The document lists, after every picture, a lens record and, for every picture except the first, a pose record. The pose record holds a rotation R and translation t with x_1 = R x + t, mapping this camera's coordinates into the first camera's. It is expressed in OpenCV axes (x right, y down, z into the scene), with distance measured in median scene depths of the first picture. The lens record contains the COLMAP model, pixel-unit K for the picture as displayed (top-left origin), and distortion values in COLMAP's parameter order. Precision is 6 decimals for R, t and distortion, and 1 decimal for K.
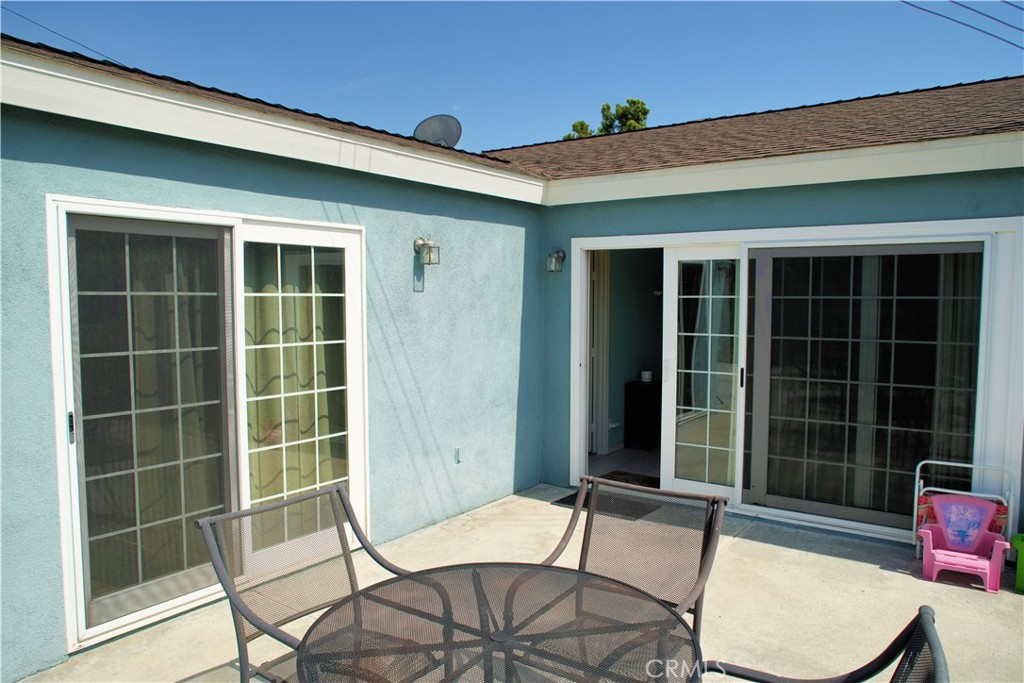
lens RADIAL K [[706.2, 0, 511.9], [0, 706.2, 345.3], [0, 0, 1]] dist [-0.092630, 0.069876]
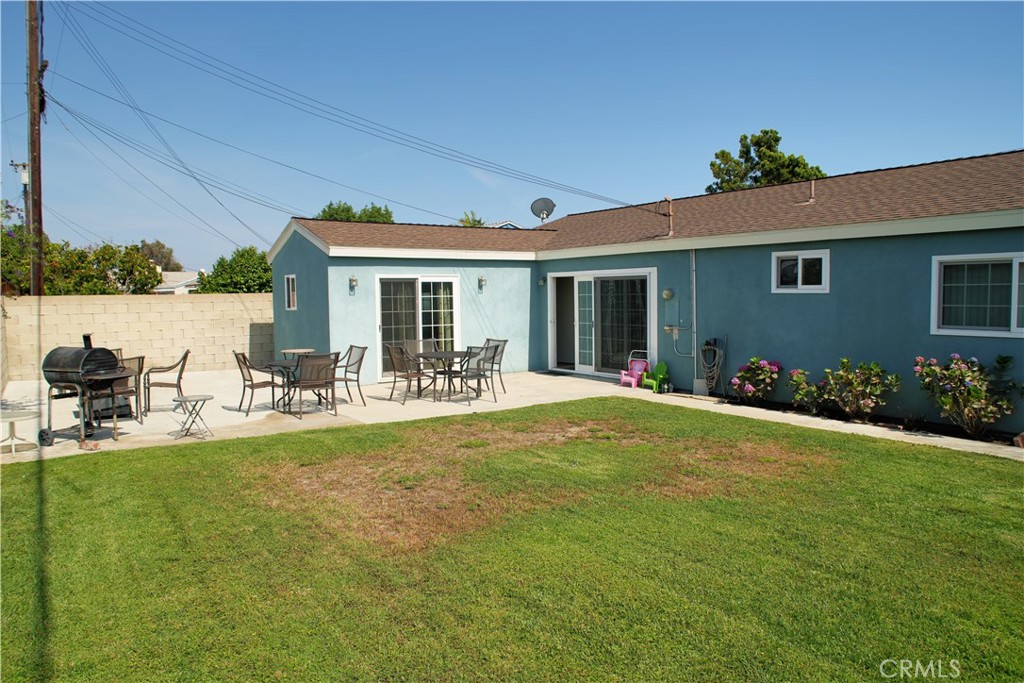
lens RADIAL K [[706.2, 0, 511.9], [0, 706.2, 345.3], [0, 0, 1]] dist [-0.092630, 0.069876]
pose [[0.944854, 0.009978, -0.327341, 0.916502], [-0.008574, 0.999947, 0.005732, 0.113285], [0.327380, -0.002609, 0.944889, -1.676048]]
